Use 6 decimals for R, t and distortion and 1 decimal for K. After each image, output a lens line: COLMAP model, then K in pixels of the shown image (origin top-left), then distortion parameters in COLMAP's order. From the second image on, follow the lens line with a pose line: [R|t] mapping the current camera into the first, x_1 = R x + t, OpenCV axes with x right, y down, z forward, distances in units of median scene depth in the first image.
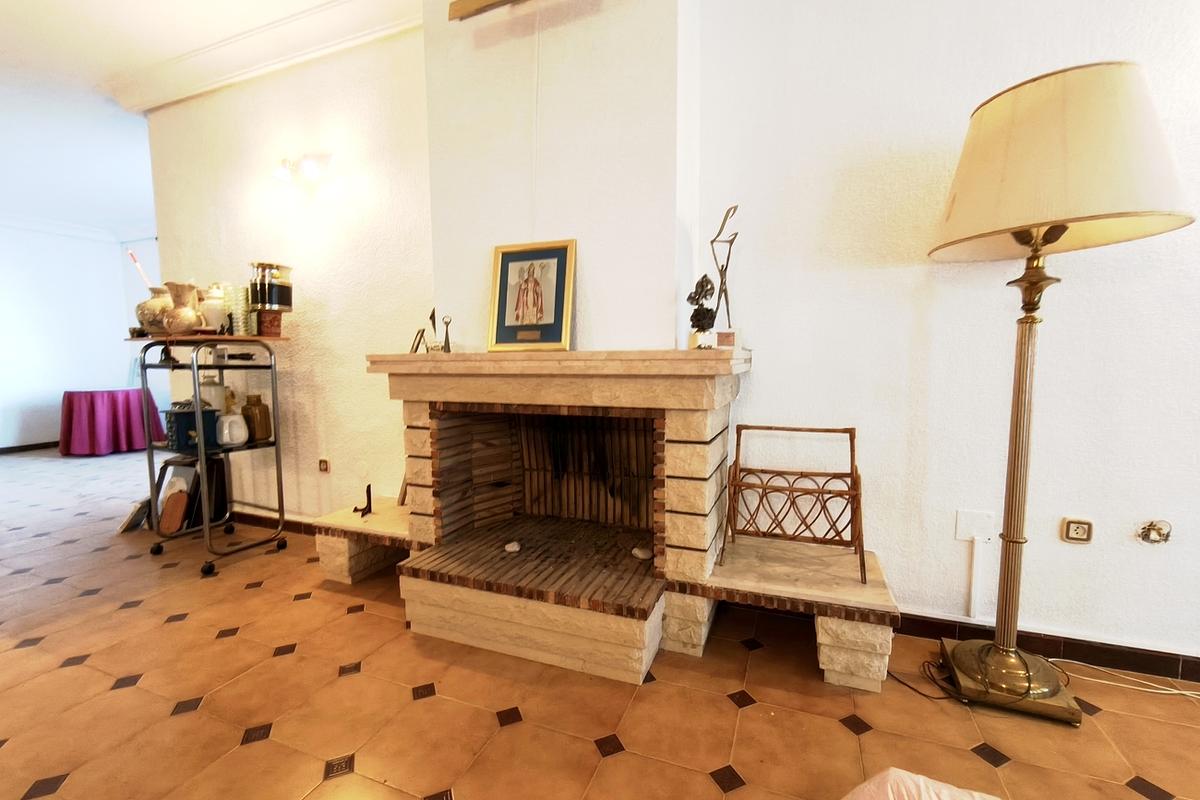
lens RADIAL K [[508.5, 0, 602.0], [0, 508.5, 404.2], [0, 0, 1]] dist [-0.001668, -0.000245]
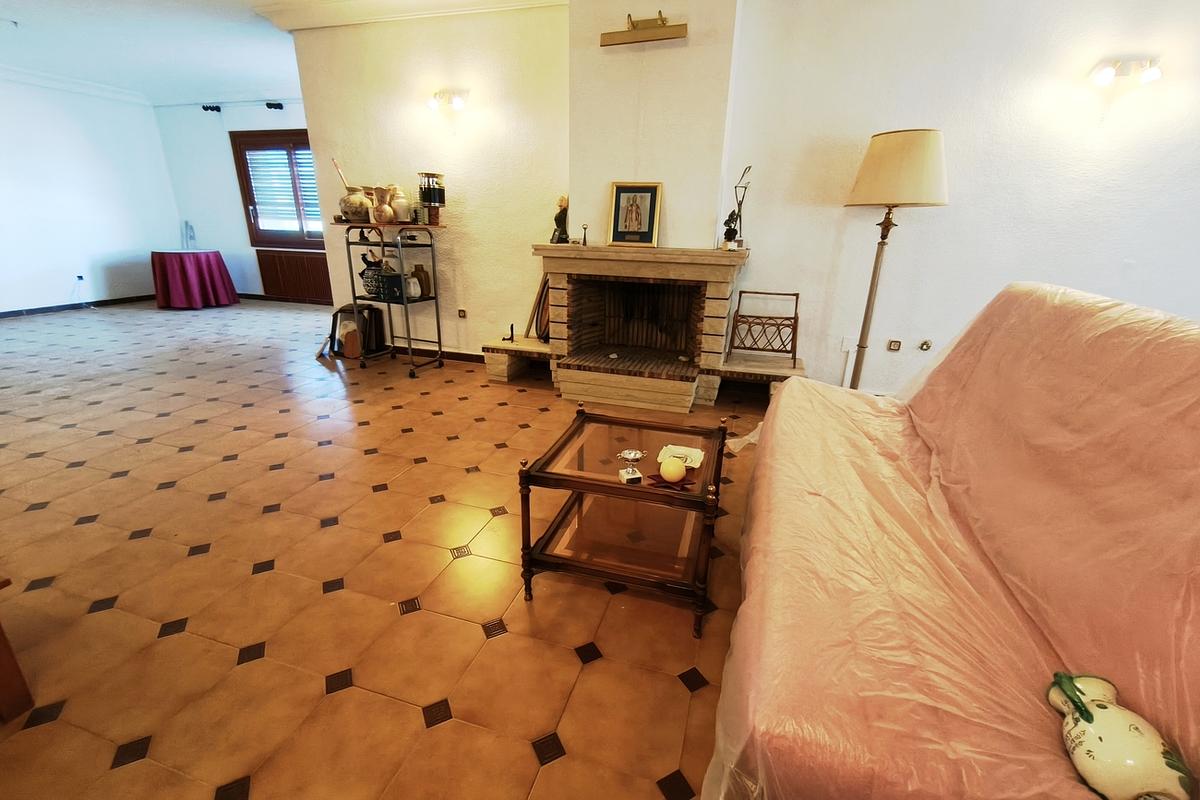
lens RADIAL K [[508.5, 0, 602.0], [0, 508.5, 404.2], [0, 0, 1]] dist [-0.001668, -0.000245]
pose [[0.995966, 0.003465, 0.089662, -0.410853], [-0.025546, 0.968851, 0.246325, -0.003669], [-0.086015, -0.247621, 0.965031, -0.882936]]
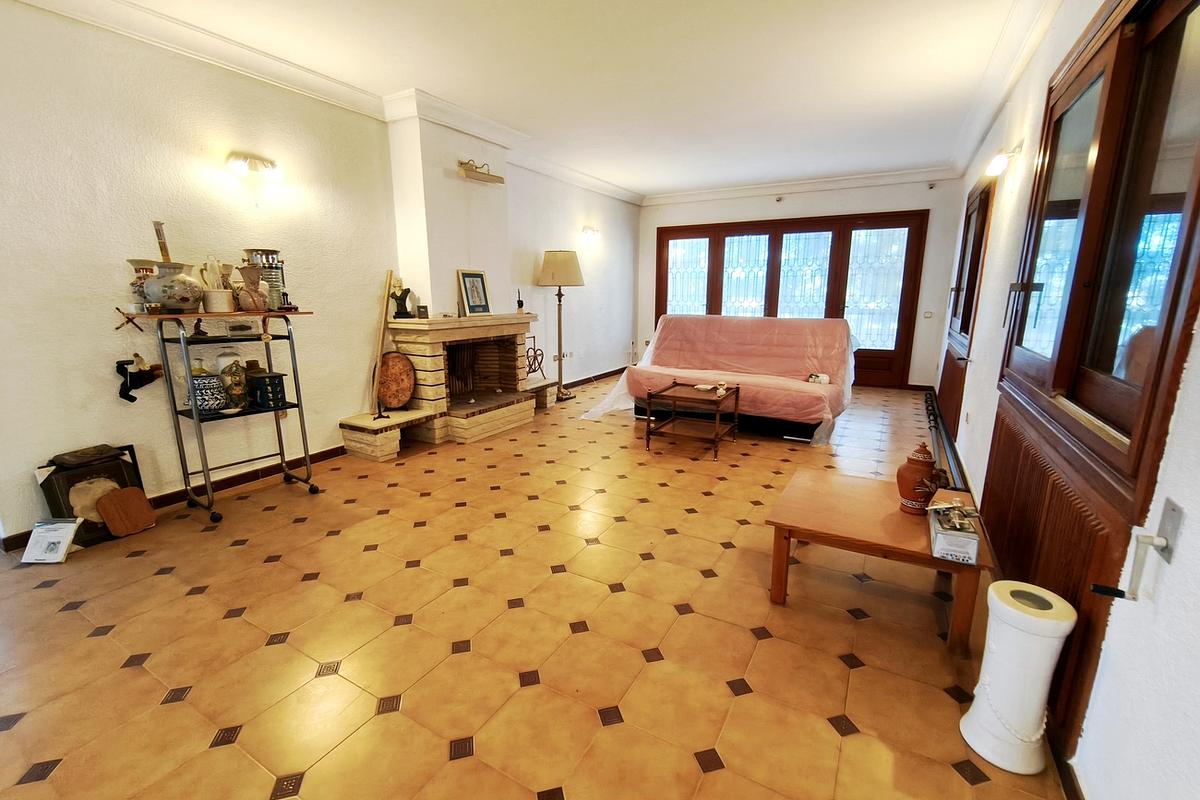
lens RADIAL K [[508.5, 0, 602.0], [0, 508.5, 404.2], [0, 0, 1]] dist [-0.001668, -0.000245]
pose [[0.141856, -0.203244, 0.968798, -2.519422], [0.088782, 0.977363, 0.192041, -0.106241], [-0.985898, 0.058769, 0.156689, 0.054866]]
